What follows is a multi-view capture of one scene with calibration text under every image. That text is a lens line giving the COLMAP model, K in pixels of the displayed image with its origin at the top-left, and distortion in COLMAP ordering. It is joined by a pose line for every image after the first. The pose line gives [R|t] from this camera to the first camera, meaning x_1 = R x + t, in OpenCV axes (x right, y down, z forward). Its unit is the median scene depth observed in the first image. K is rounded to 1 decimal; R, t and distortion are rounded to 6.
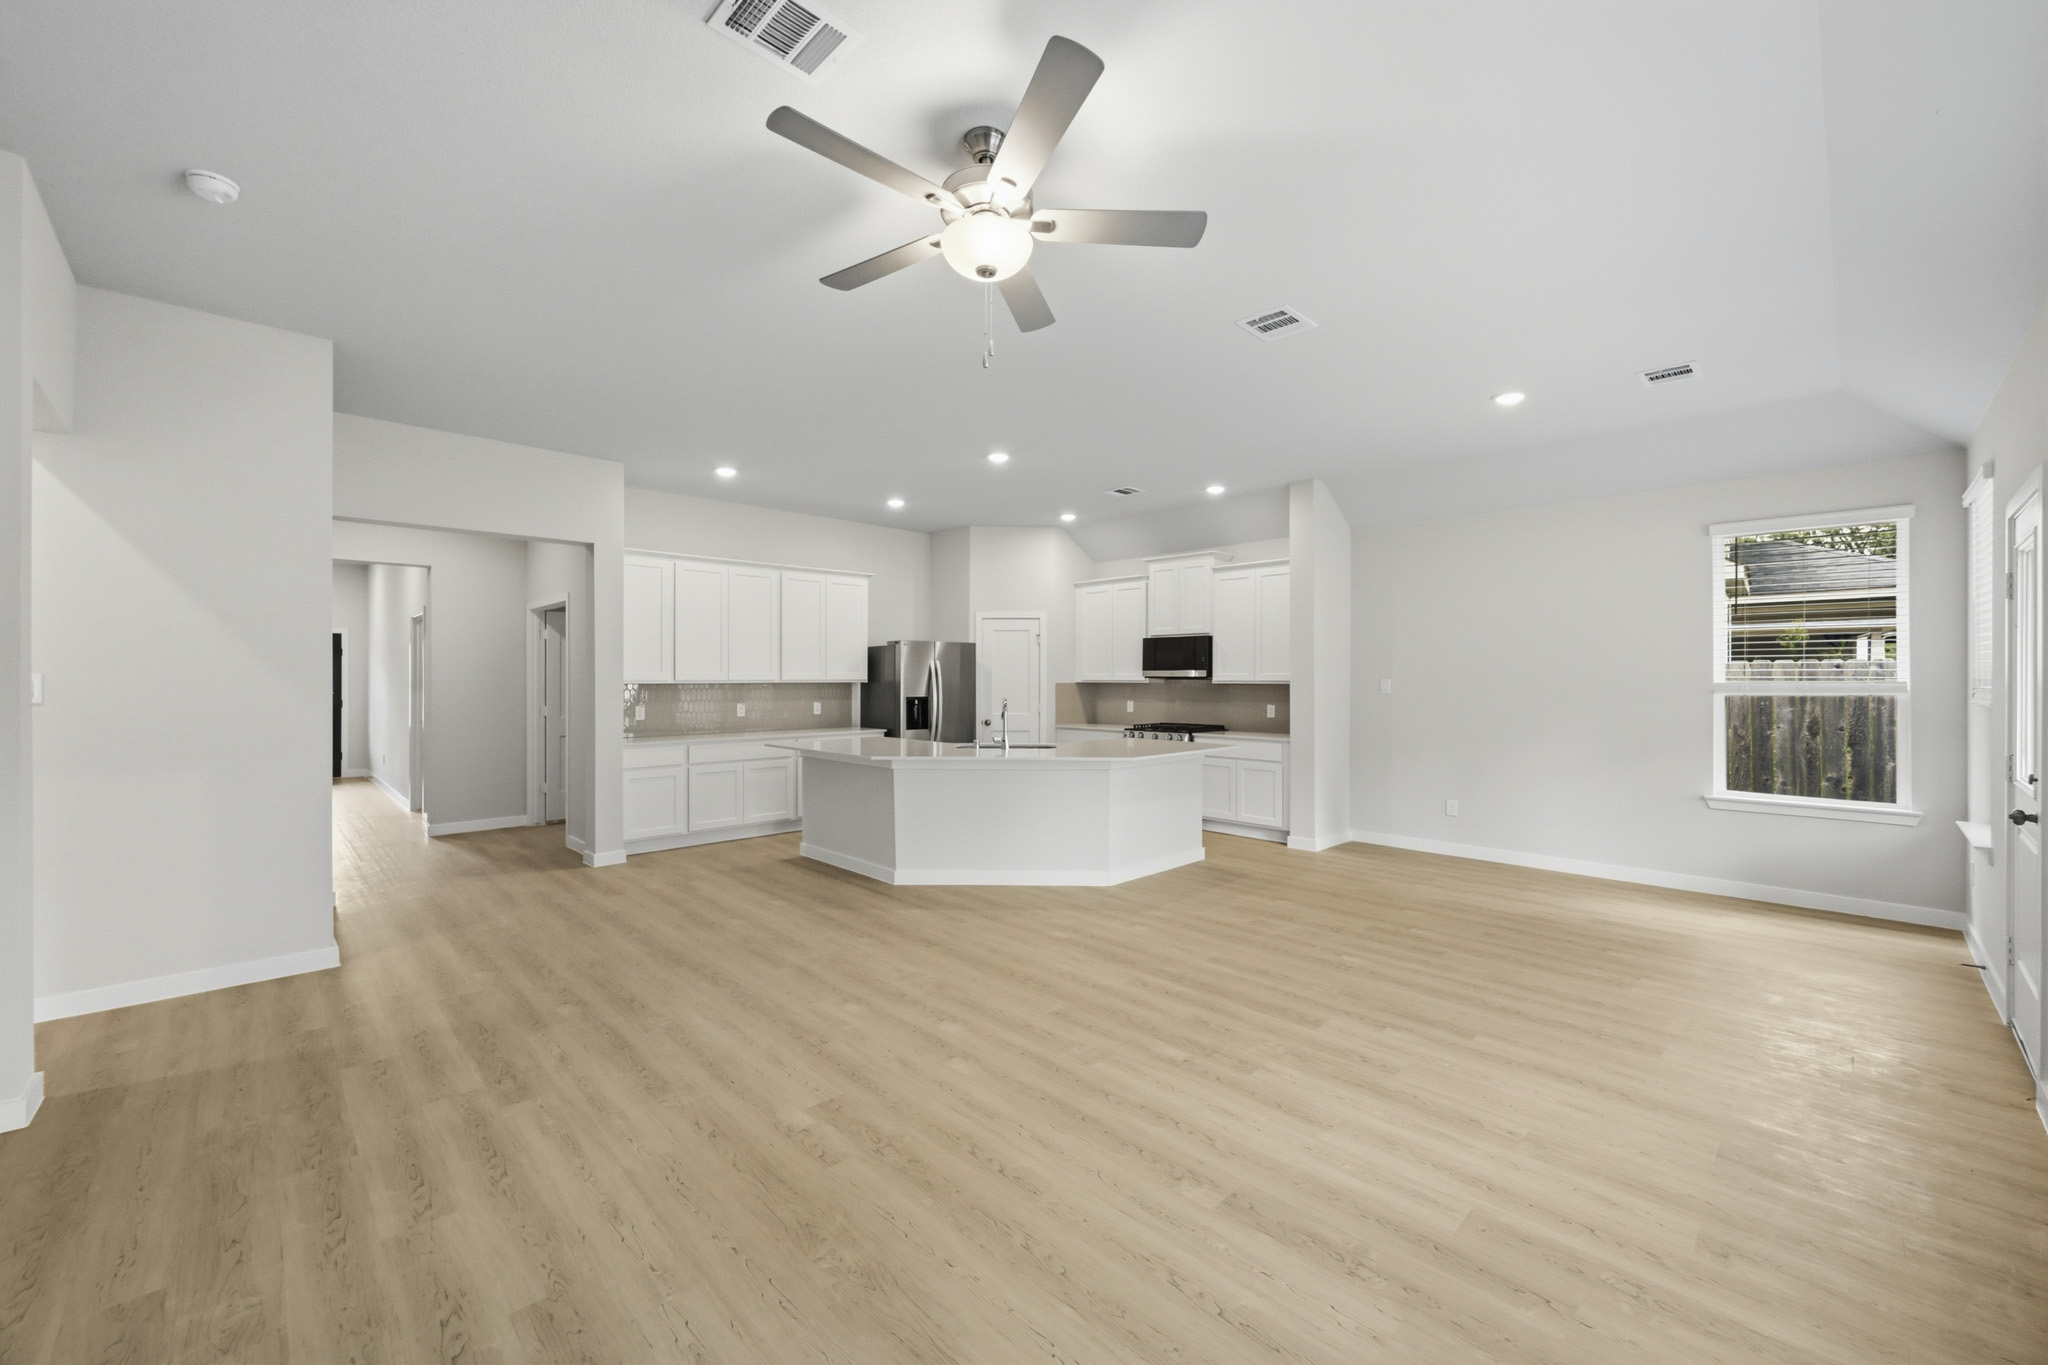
lens RADIAL K [[811.9, 0, 998.8], [0, 811.9, 680.1], [0, 0, 1]] dist [-0.001326, 0.001228]
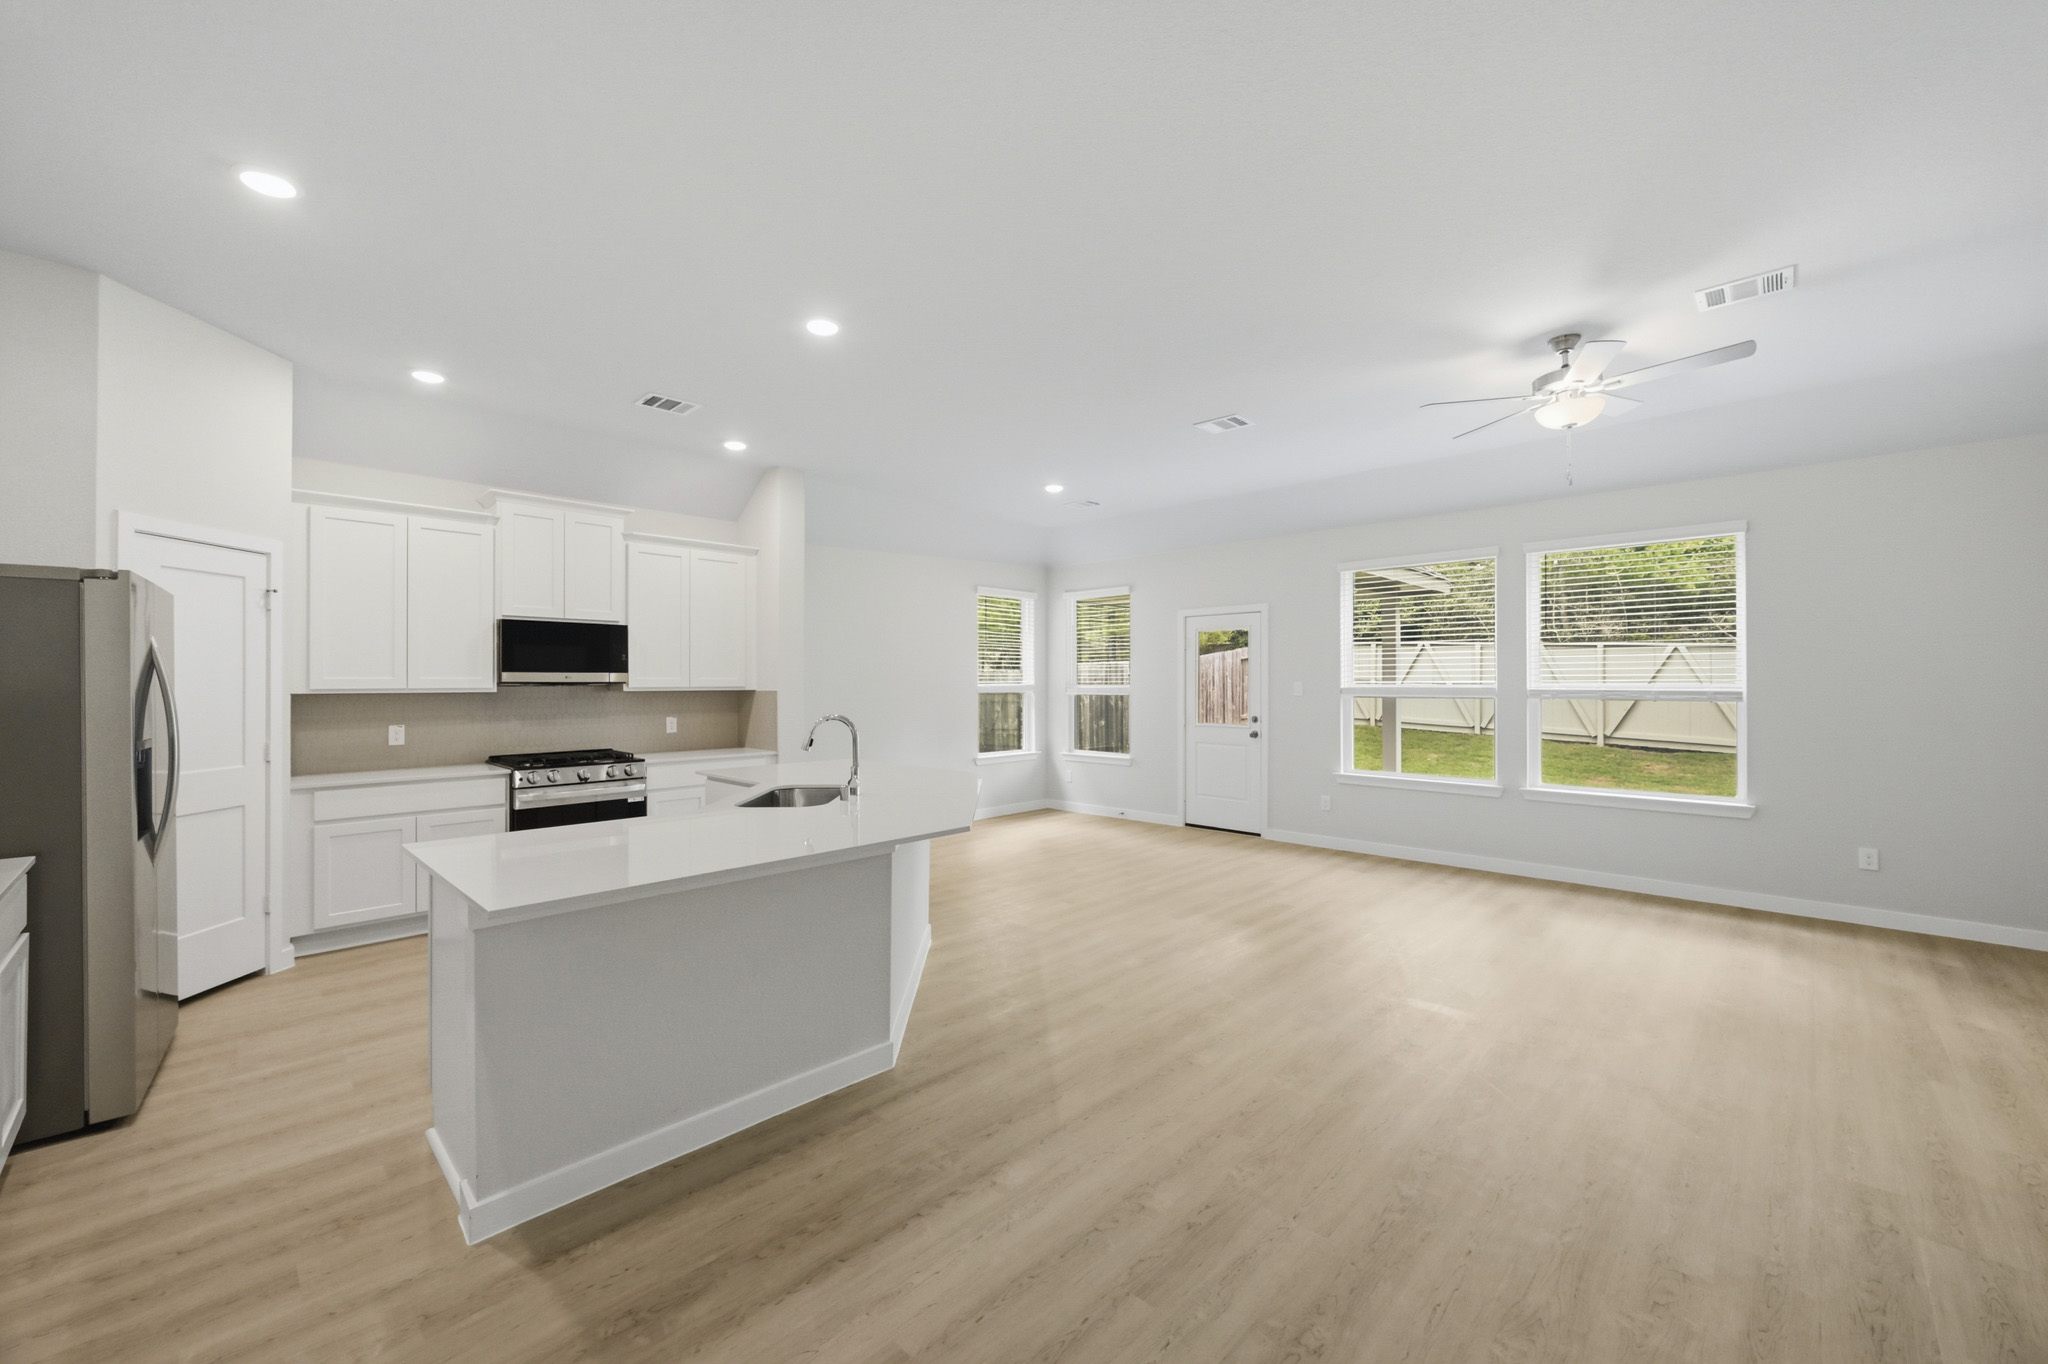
lens RADIAL K [[811.9, 0, 1036.7], [0, 811.9, 685.0], [0, 0, 1]] dist [-0.001326, 0.001228]
pose [[-0.062109, -0.004129, 0.998061, -0.585890], [0.004050, 0.999982, 0.004389, -0.003818], [-0.998061, 0.004315, -0.062091, 0.816101]]
